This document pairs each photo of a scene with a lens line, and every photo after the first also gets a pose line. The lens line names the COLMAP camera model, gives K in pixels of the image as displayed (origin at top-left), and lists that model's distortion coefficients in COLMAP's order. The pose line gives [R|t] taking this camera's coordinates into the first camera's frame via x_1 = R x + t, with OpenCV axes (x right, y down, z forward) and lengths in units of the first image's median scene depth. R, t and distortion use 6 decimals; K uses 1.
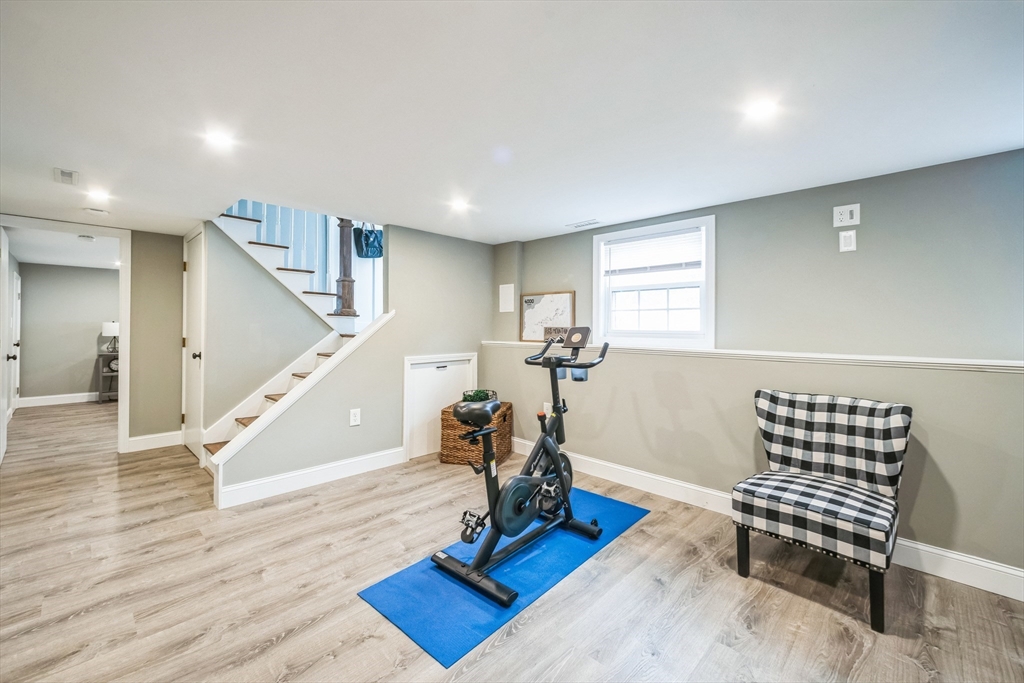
lens RADIAL K [[415.6, 0, 508.5], [0, 415.6, 328.1], [0, 0, 1]] dist [-0.000921, 0.003706]
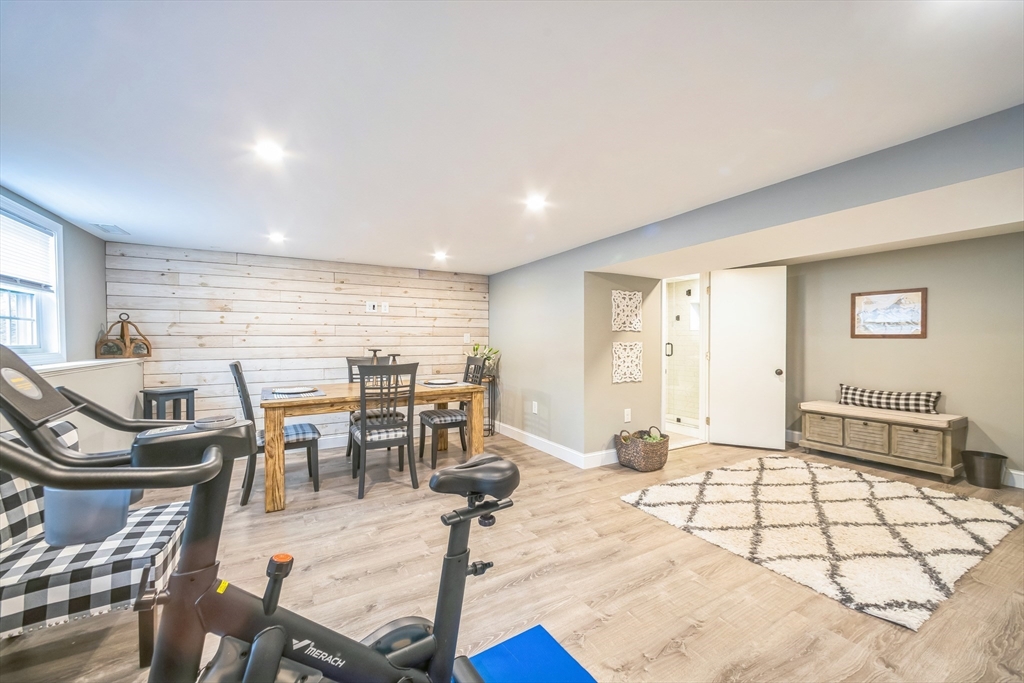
lens RADIAL K [[406.5, 0, 514.9], [0, 406.5, 348.4], [0, 0, 1]] dist [0.001008, -0.000418]
pose [[-0.960251, -0.007335, 0.279042, -0.231240], [0.001044, 0.999553, 0.029869, -0.006924], [-0.279136, 0.028973, -0.959814, 1.228436]]
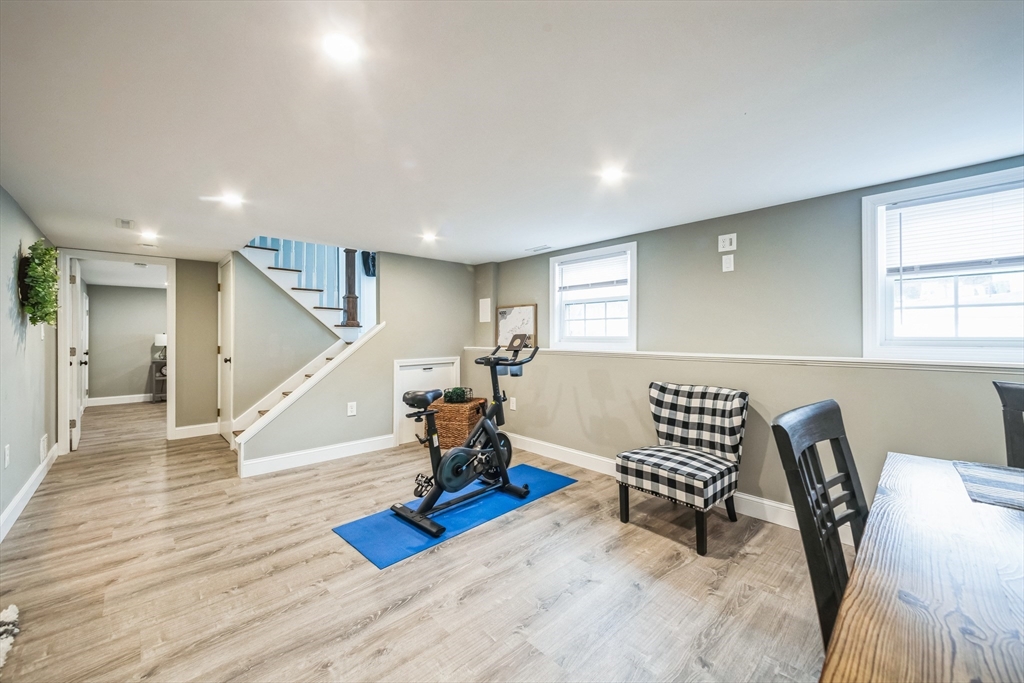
lens RADIAL K [[397.6, 0, 517.7], [0, 397.6, 336.3], [0, 0, 1]] dist [0.008012, -0.000251]
pose [[0.999197, -0.009049, -0.039033, 0.227518], [0.009037, 0.999959, -0.000482, 0.005020], [0.039035, 0.000129, 0.999238, -0.218213]]
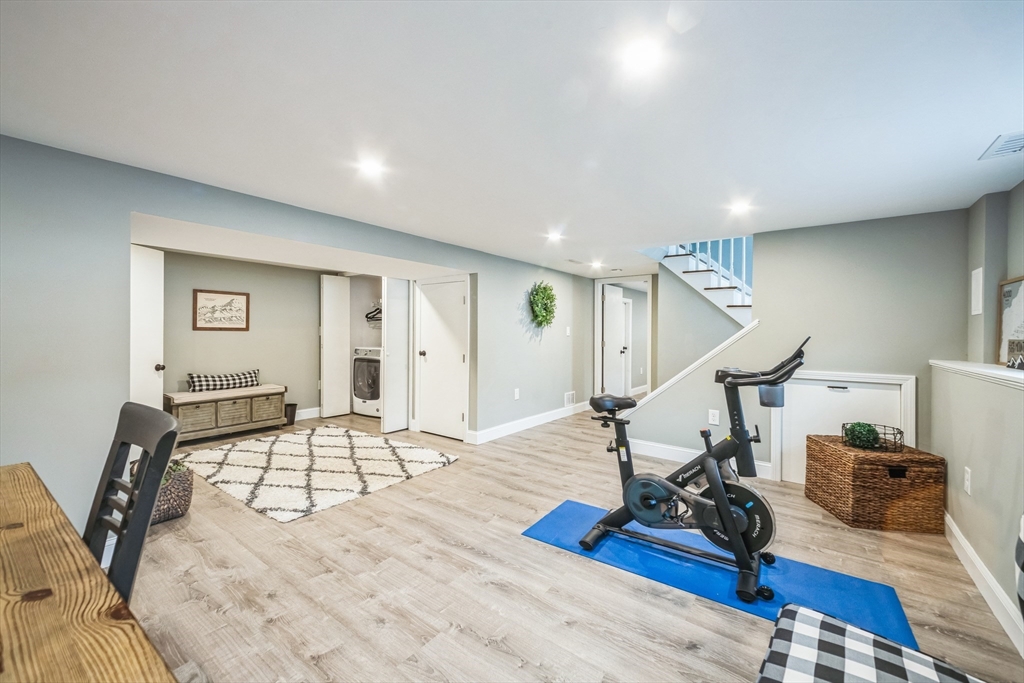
lens RADIAL K [[408.9, 0, 512.0], [0, 408.9, 341.5], [0, 0, 1]] dist [-0.000322, -0.000363]
pose [[0.130162, 0.018261, -0.991325, 0.867844], [-0.014756, 0.999755, 0.016479, 0.000591], [0.991383, 0.012483, 0.130400, 0.425028]]
